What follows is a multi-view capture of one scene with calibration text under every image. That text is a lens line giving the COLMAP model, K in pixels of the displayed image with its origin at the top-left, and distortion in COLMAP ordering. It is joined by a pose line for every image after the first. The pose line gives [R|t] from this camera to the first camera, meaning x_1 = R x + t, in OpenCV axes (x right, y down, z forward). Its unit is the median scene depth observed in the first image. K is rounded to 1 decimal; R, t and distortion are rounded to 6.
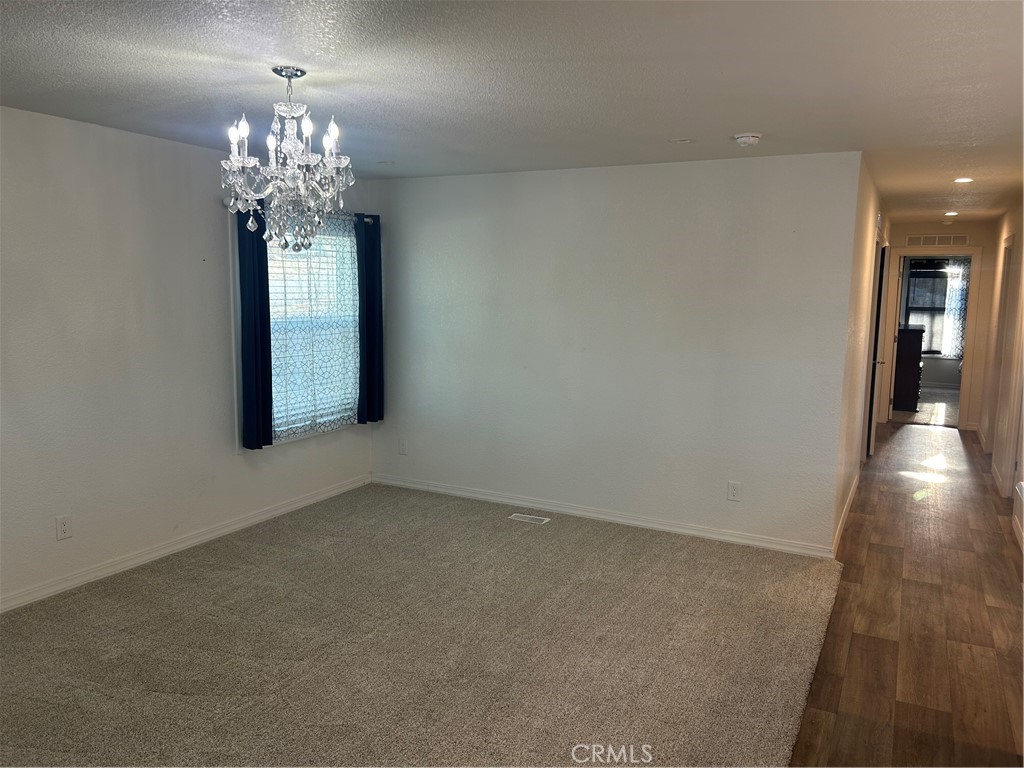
lens RADIAL K [[768.4, 0, 511.8], [0, 768.4, 379.9], [0, 0, 1]] dist [0.066145, -0.068998]
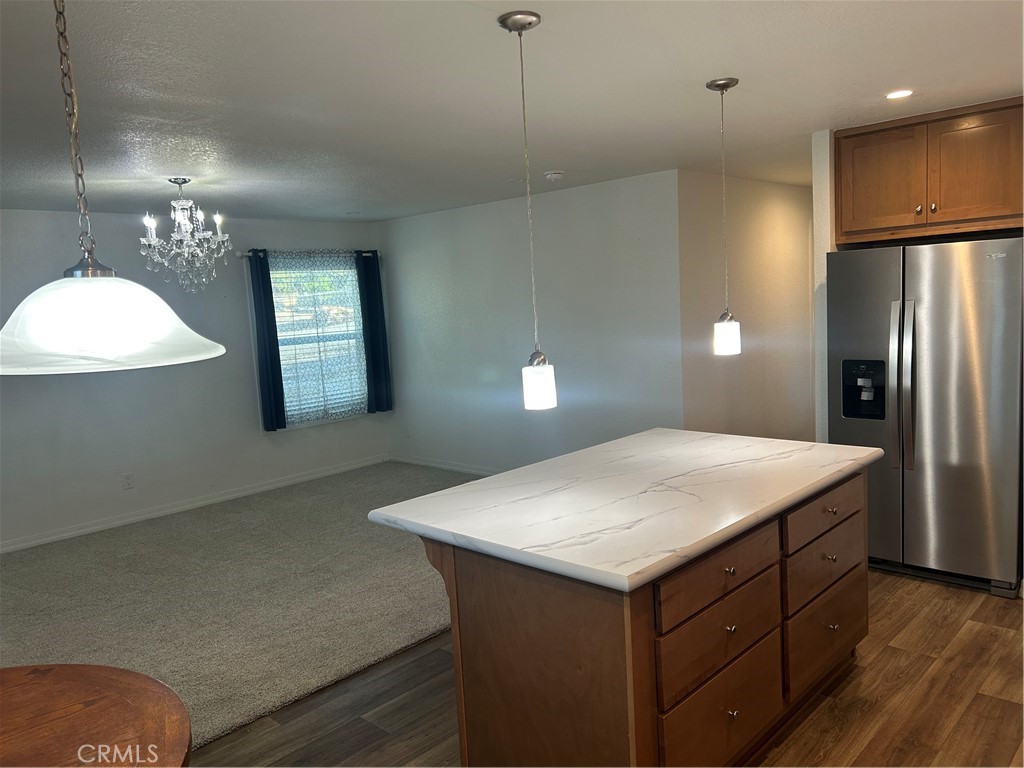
lens RADIAL K [[767.0, 0, 519.9], [0, 767.0, 394.6], [0, 0, 1]] dist [0.053130, -0.058319]
pose [[0.959706, -0.035410, -0.278767, 0.424175], [0.038408, 0.999248, 0.005300, 0.030022], [0.278369, -0.015793, 0.960344, -0.170719]]
